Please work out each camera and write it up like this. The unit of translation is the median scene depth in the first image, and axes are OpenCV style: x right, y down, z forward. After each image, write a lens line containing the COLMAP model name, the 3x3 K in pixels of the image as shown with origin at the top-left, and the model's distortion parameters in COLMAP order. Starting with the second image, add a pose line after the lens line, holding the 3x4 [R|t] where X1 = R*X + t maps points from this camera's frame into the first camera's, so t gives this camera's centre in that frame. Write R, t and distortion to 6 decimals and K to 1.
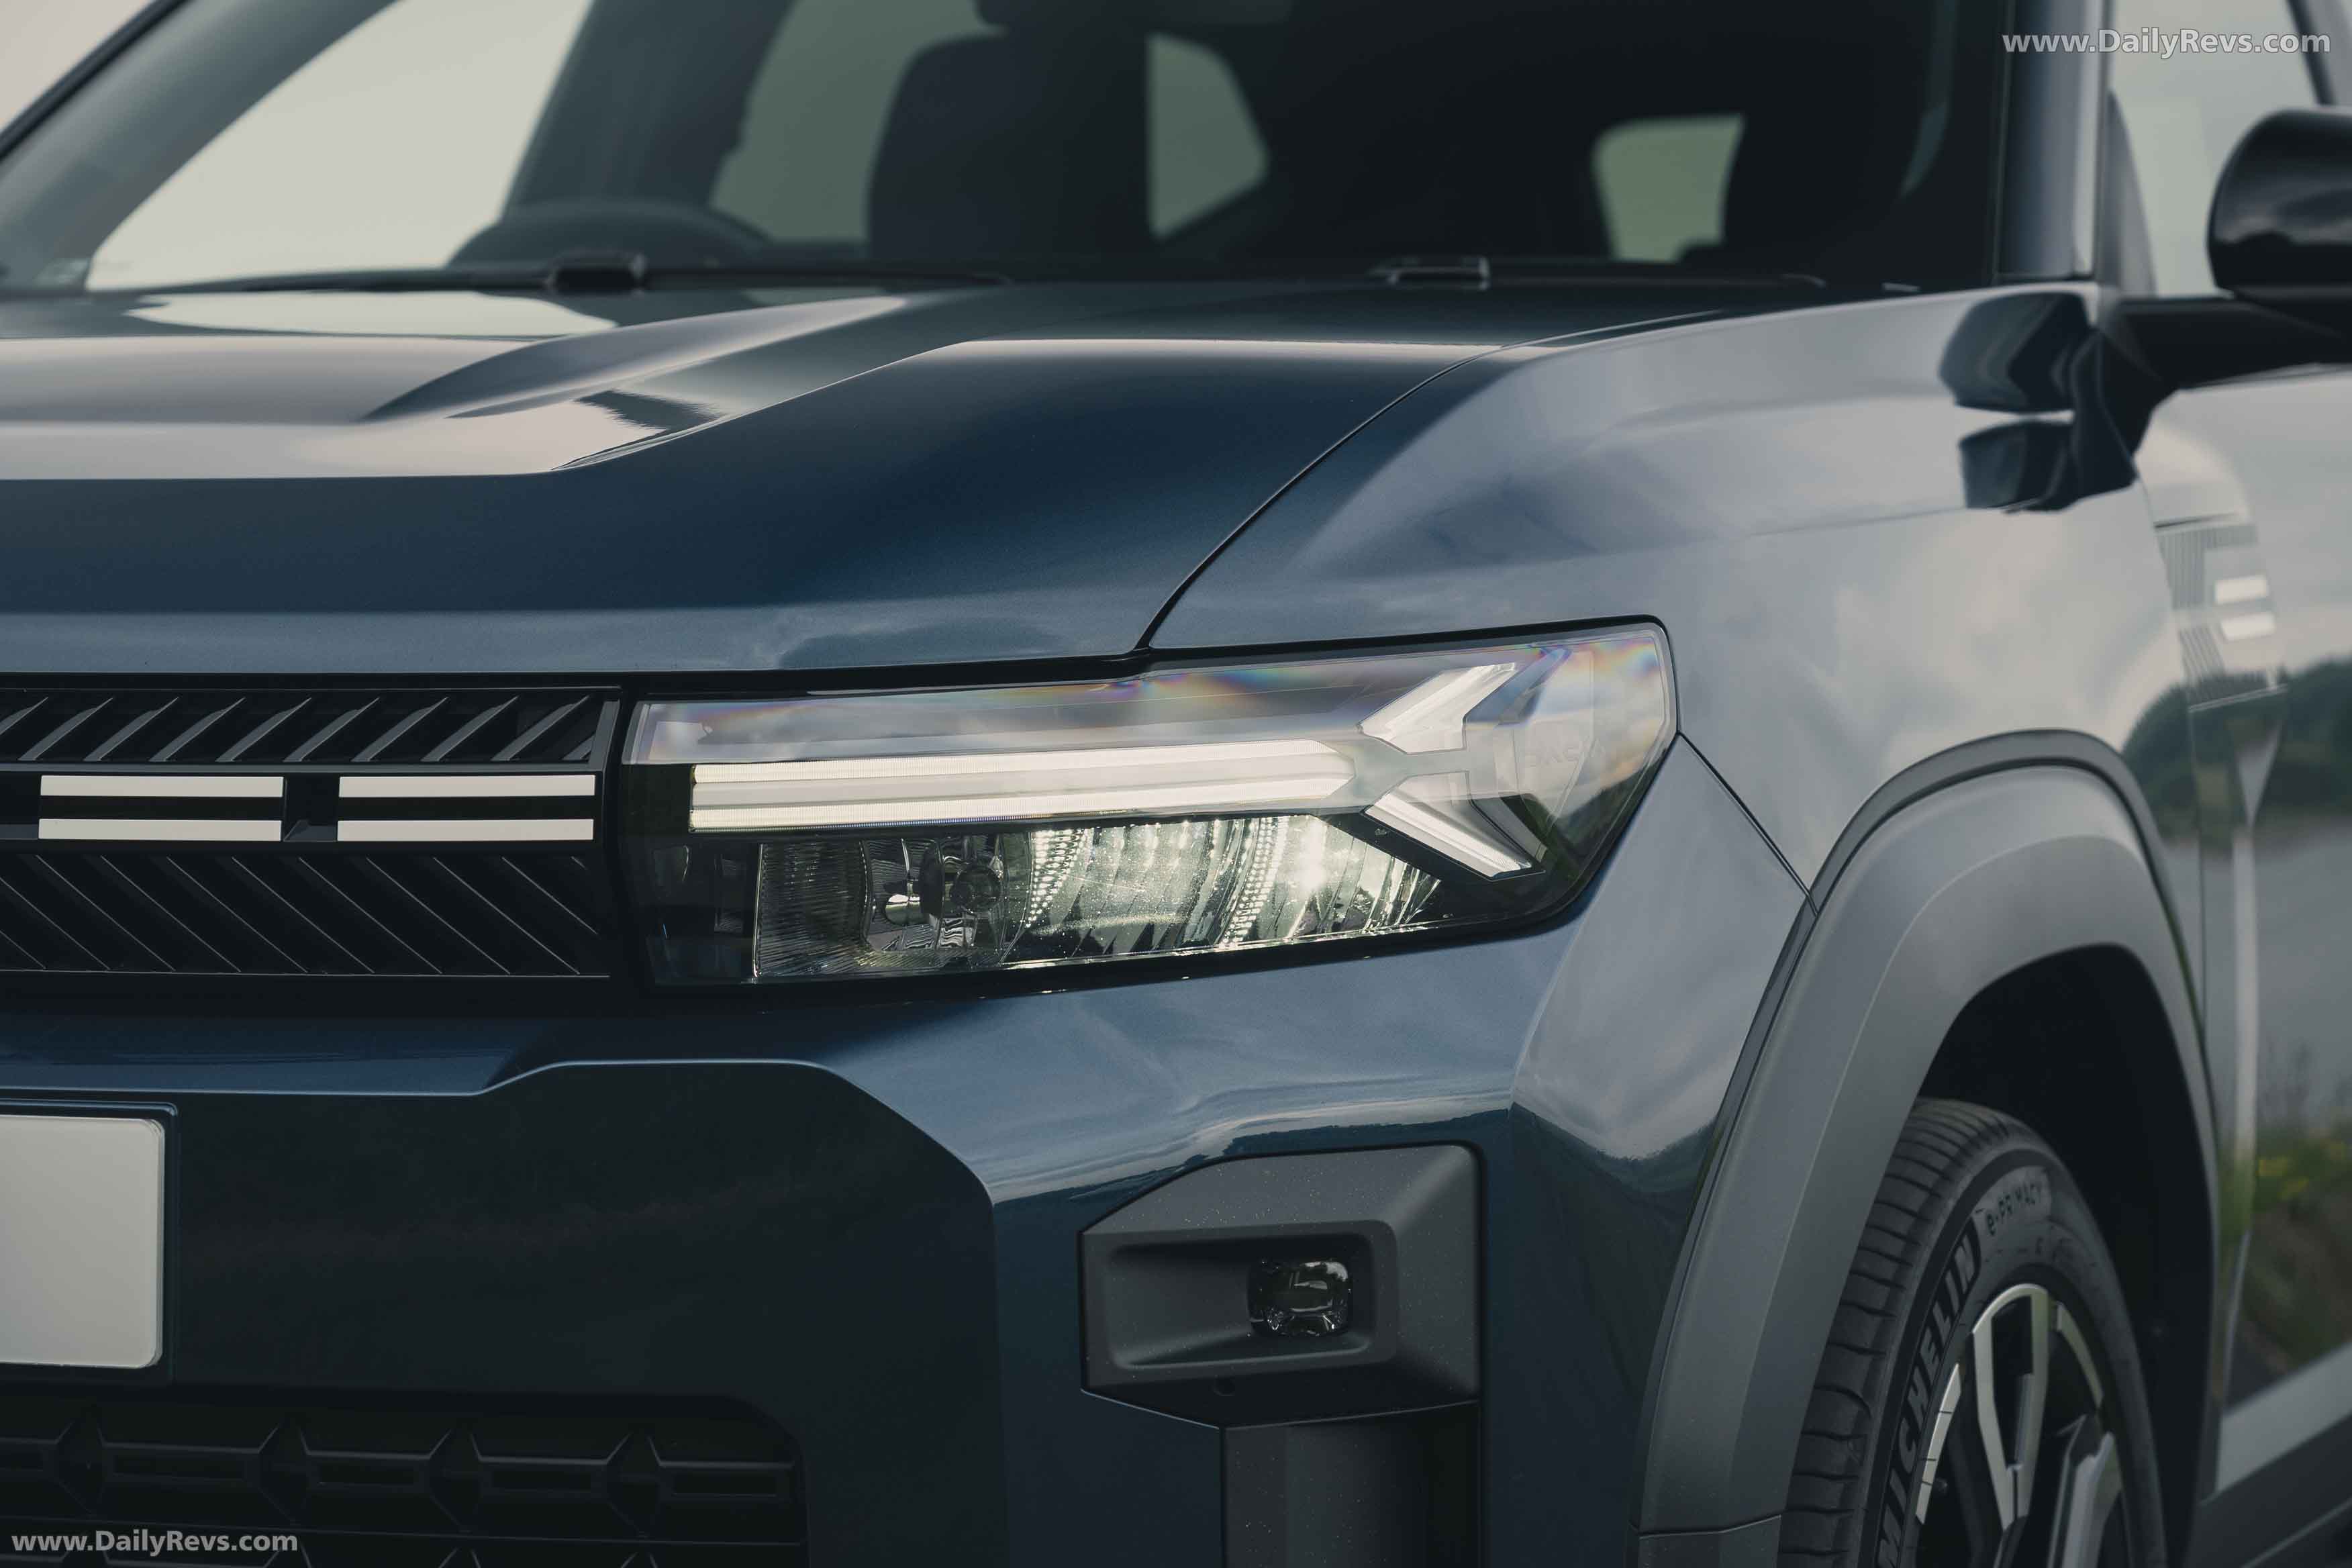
lens RADIAL K [[7064.1, 0, 1180.8], [0, 7064.1, 802.2], [0, 0, 1]] dist [0.070780, 0.000000]
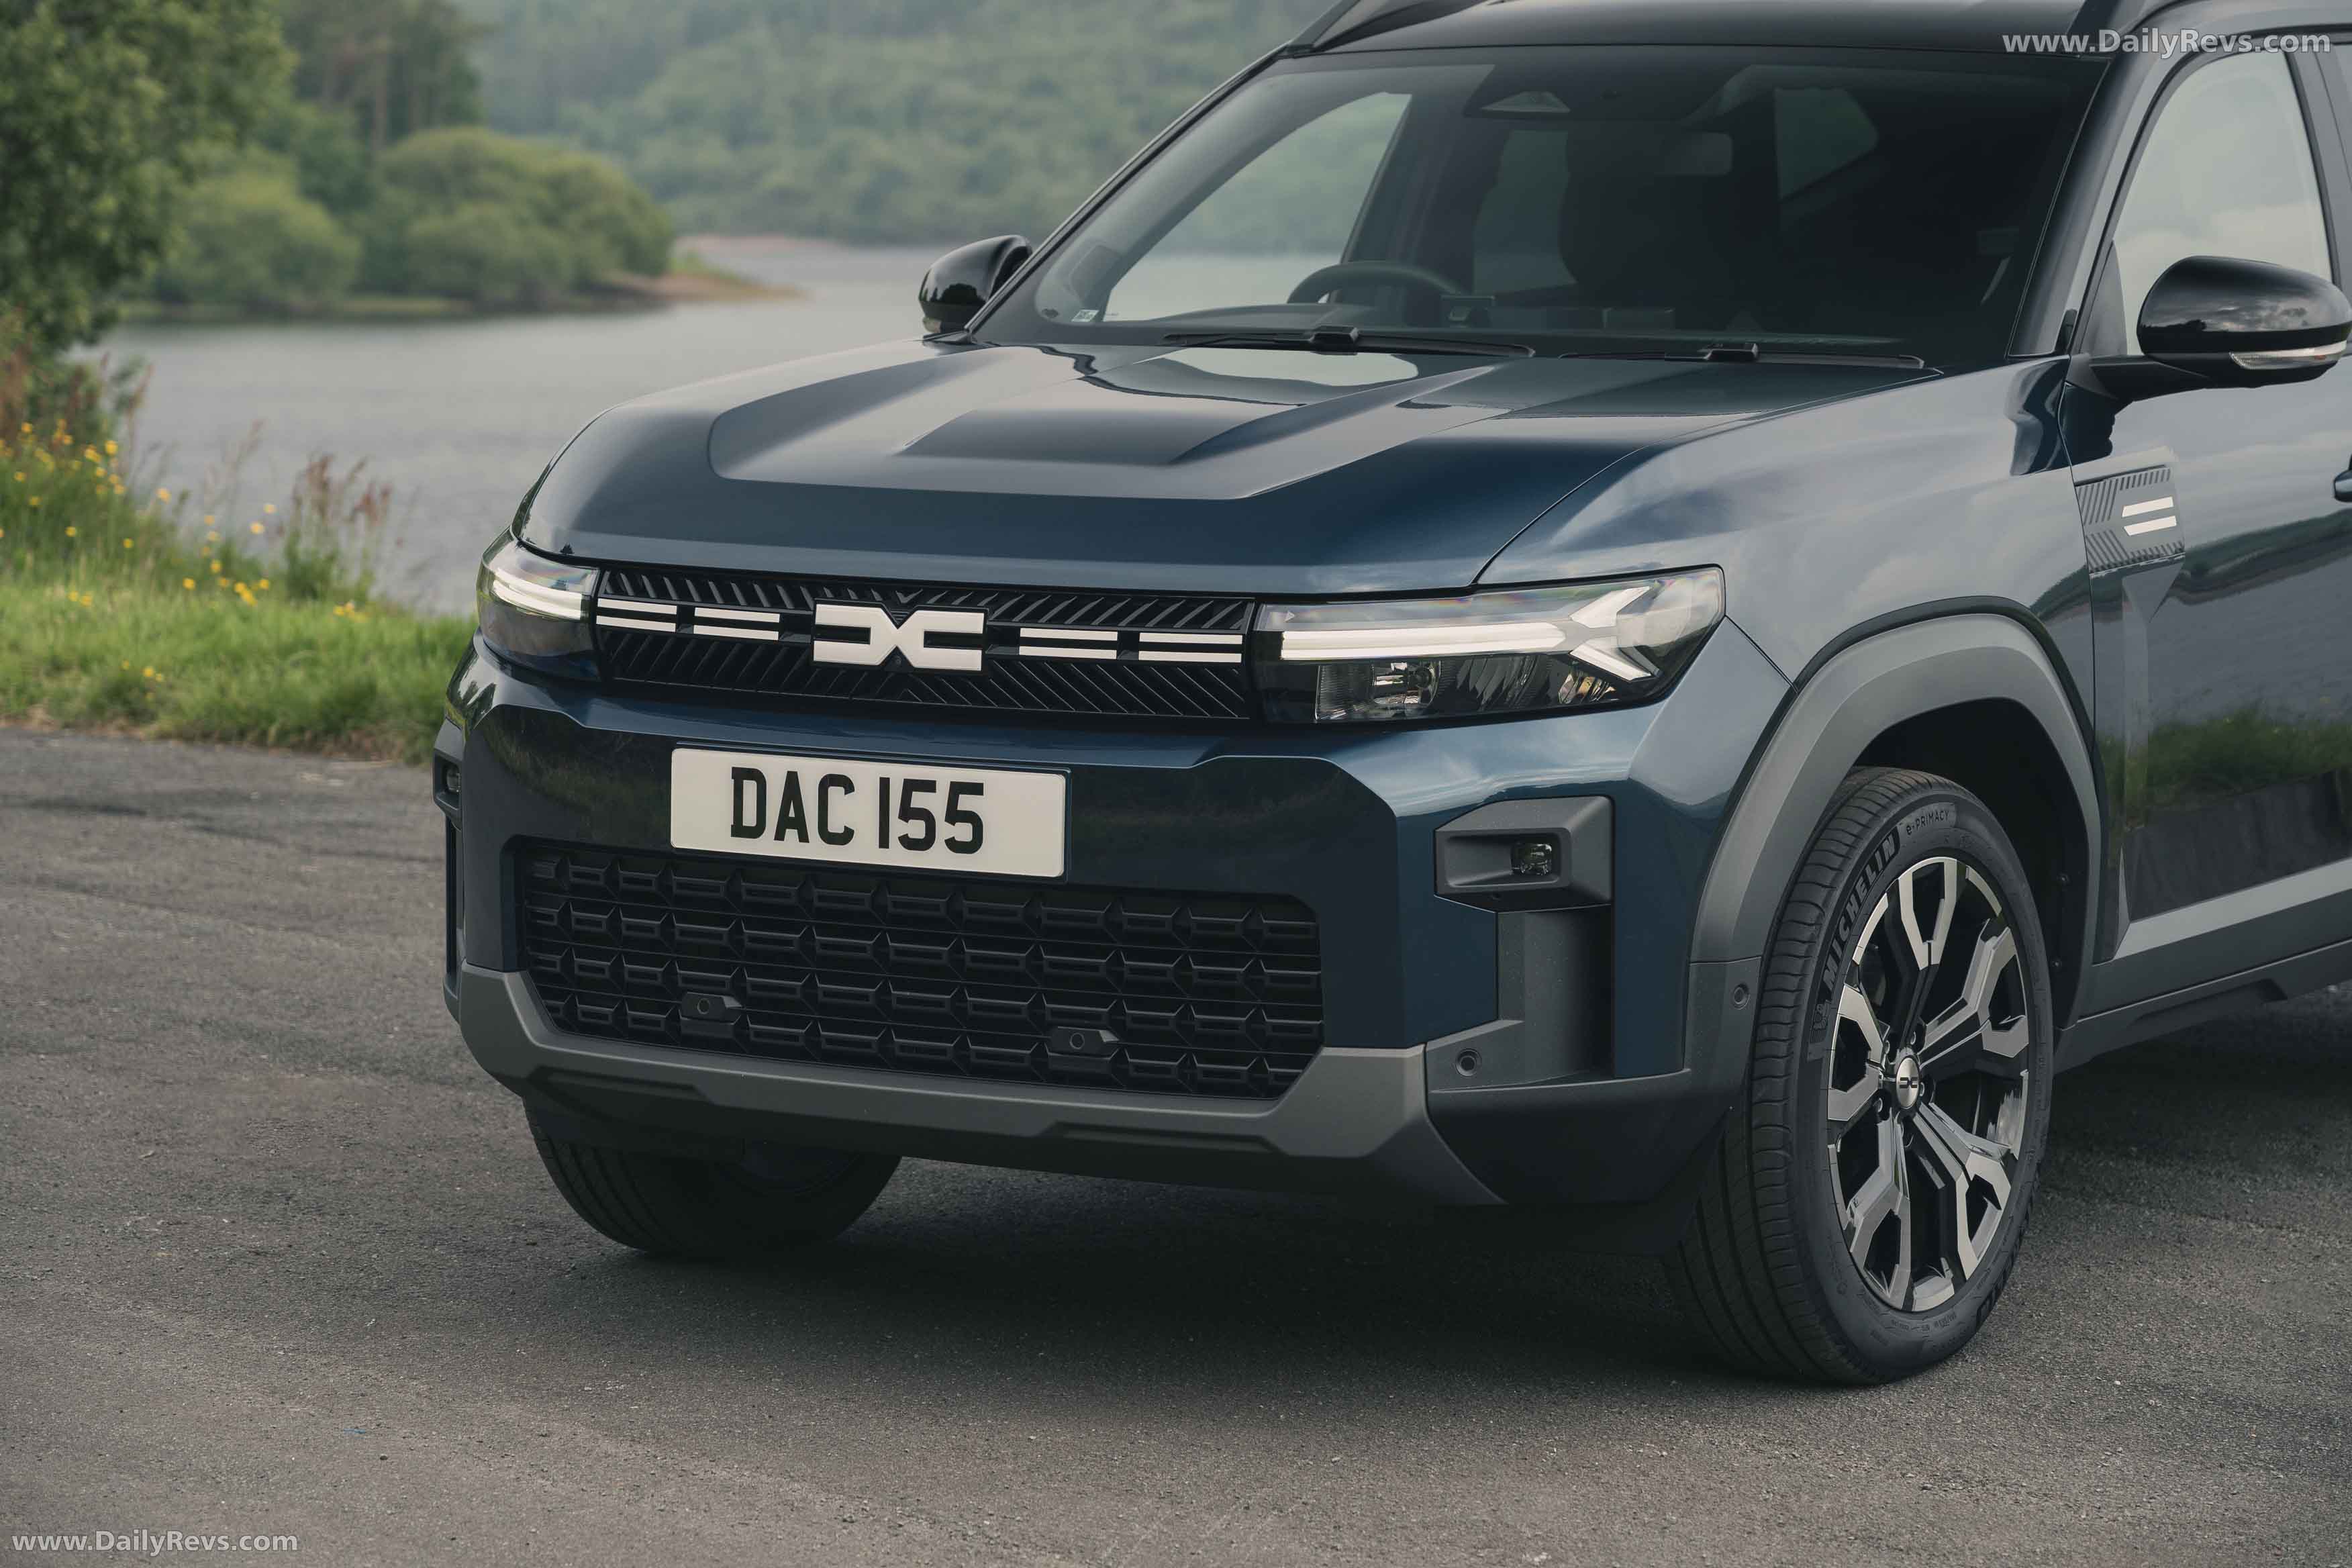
lens RADIAL K [[7064.1, 0, 1218.0], [0, 7064.1, 949.5], [0, 0, 1]] dist [0.070780, 0.000000]
pose [[0.983991, 0.024993, -0.176455, 0.331254], [-0.008665, 0.995656, 0.092709, -0.118633], [0.178006, -0.089696, 0.979933, -1.346429]]
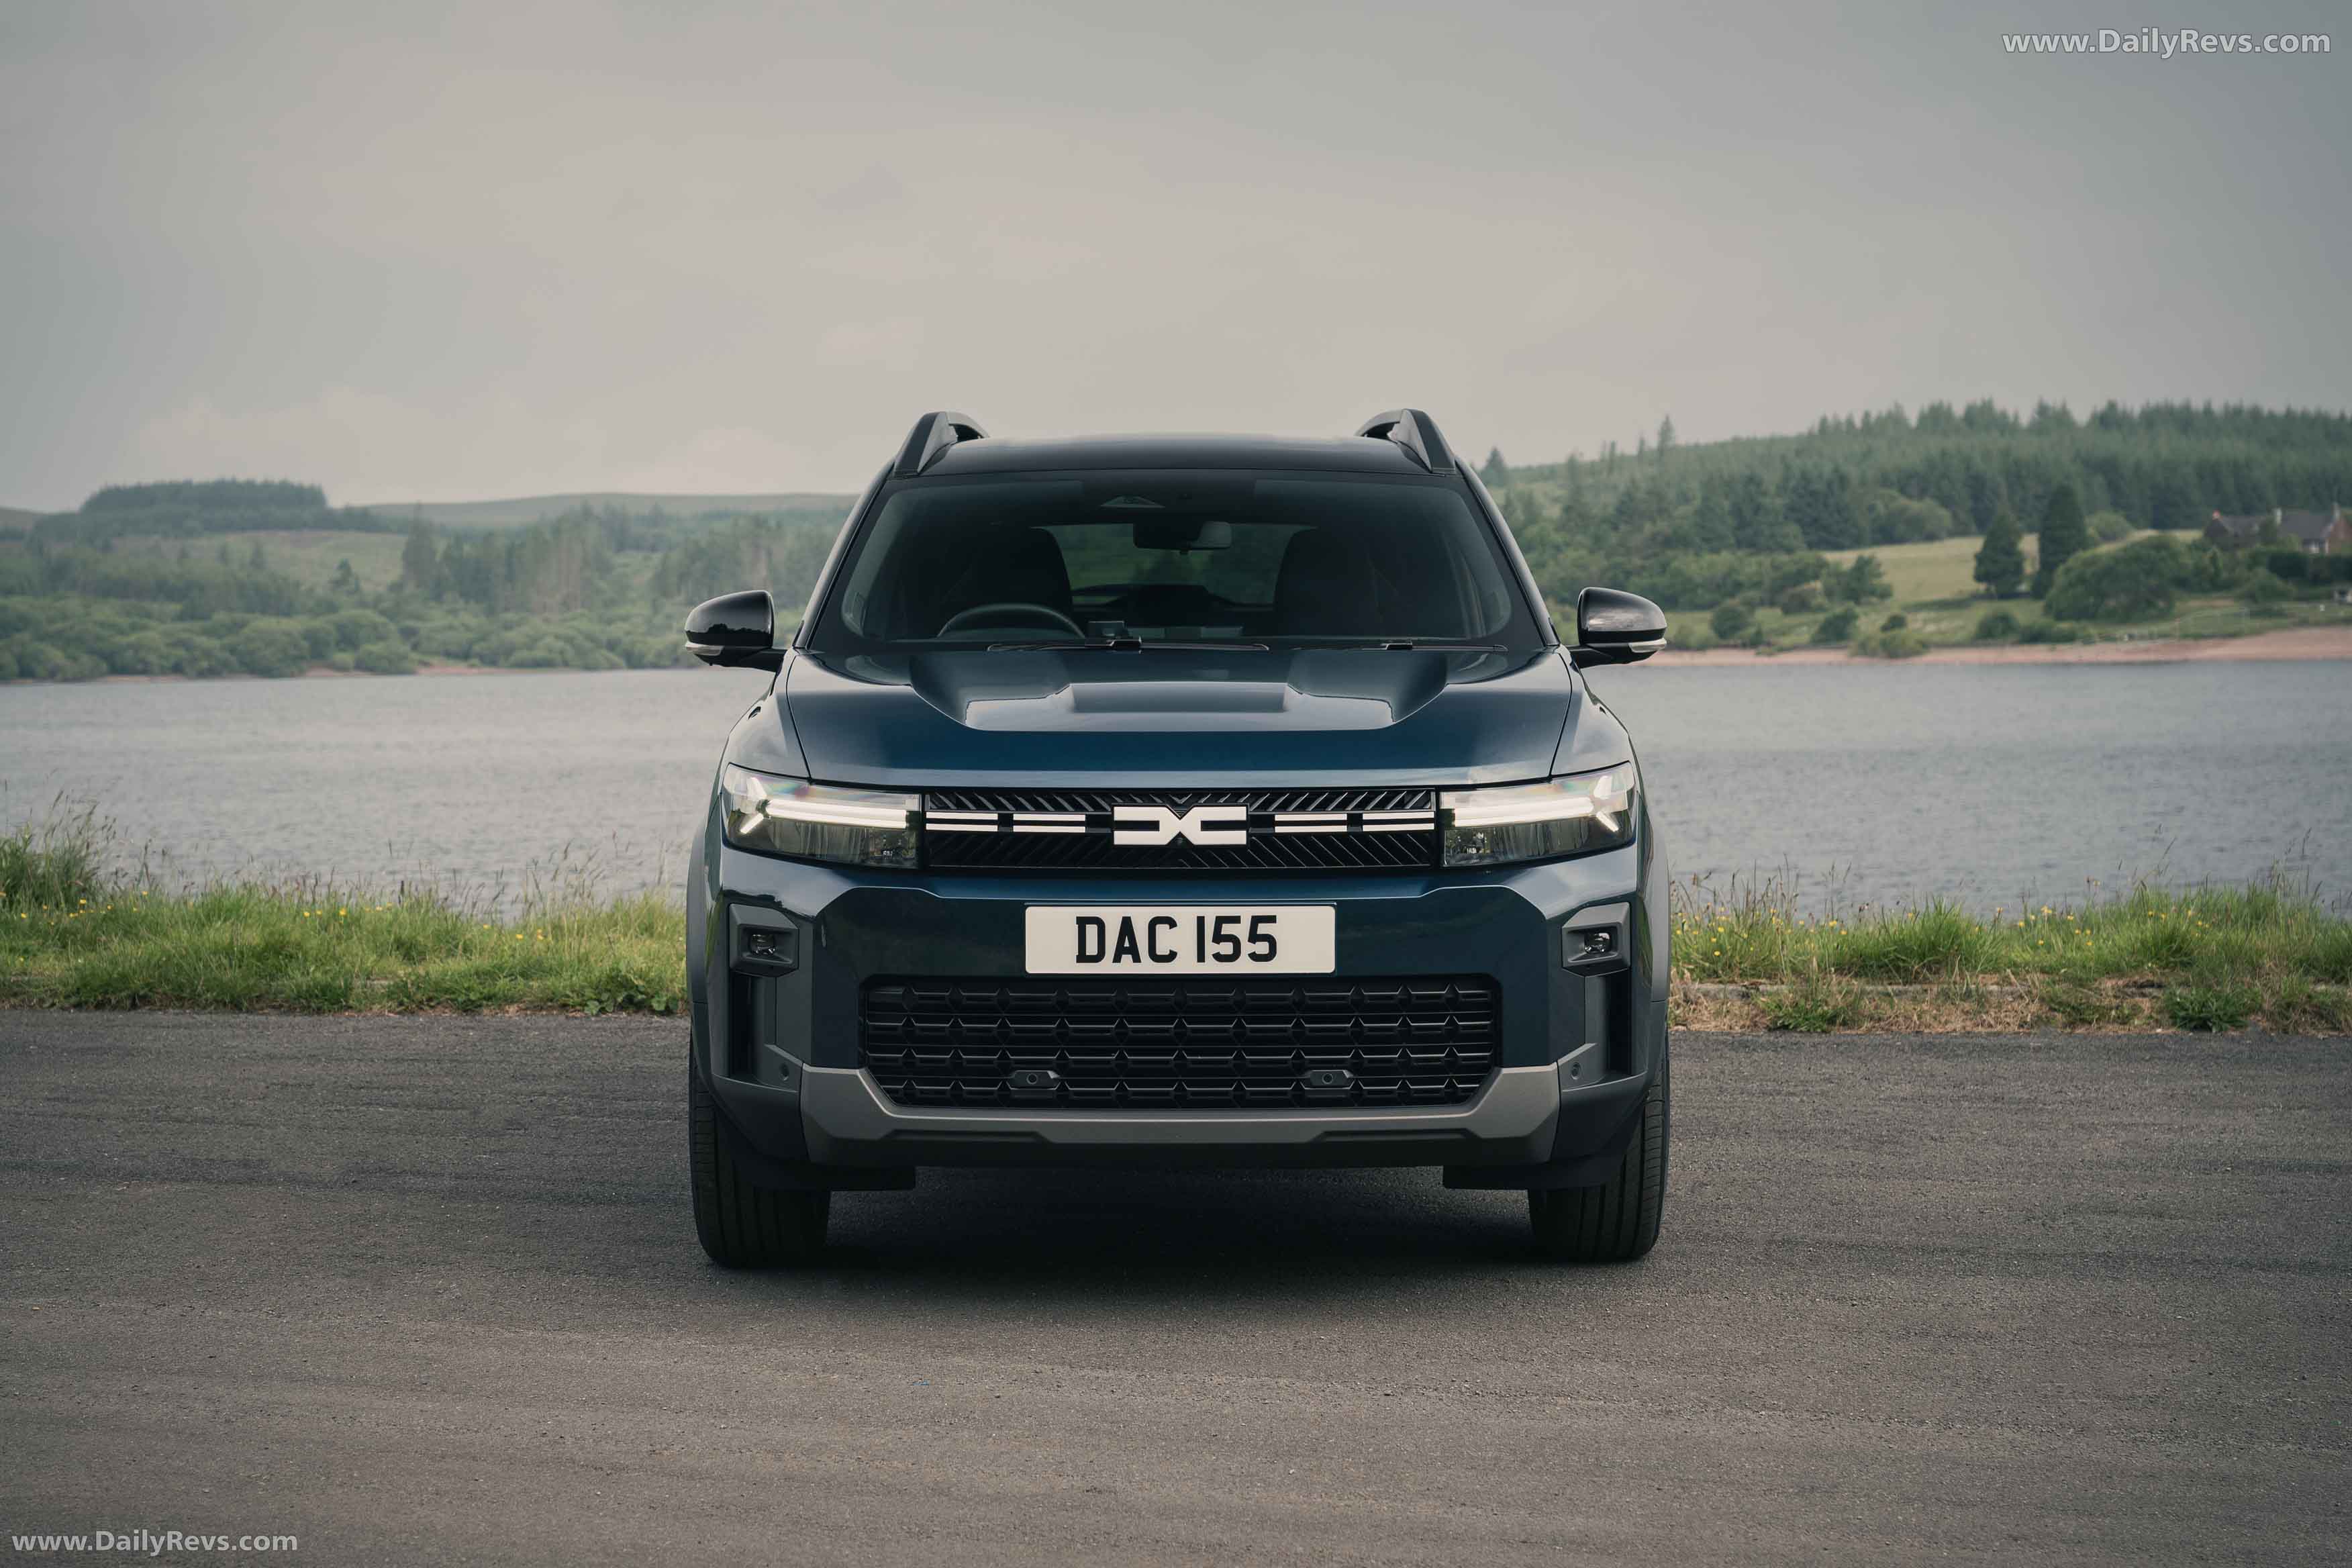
lens RADIAL K [[3922.5, 0, 1182.2], [0, 3922.5, 800.1], [0, 0, 1]] dist [0.132636, 0.000000]
pose [[0.927739, -0.024023, 0.372456, -0.982522], [0.016233, 0.999579, 0.024039, -0.062407], [-0.372877, -0.016256, 0.927738, -0.896293]]
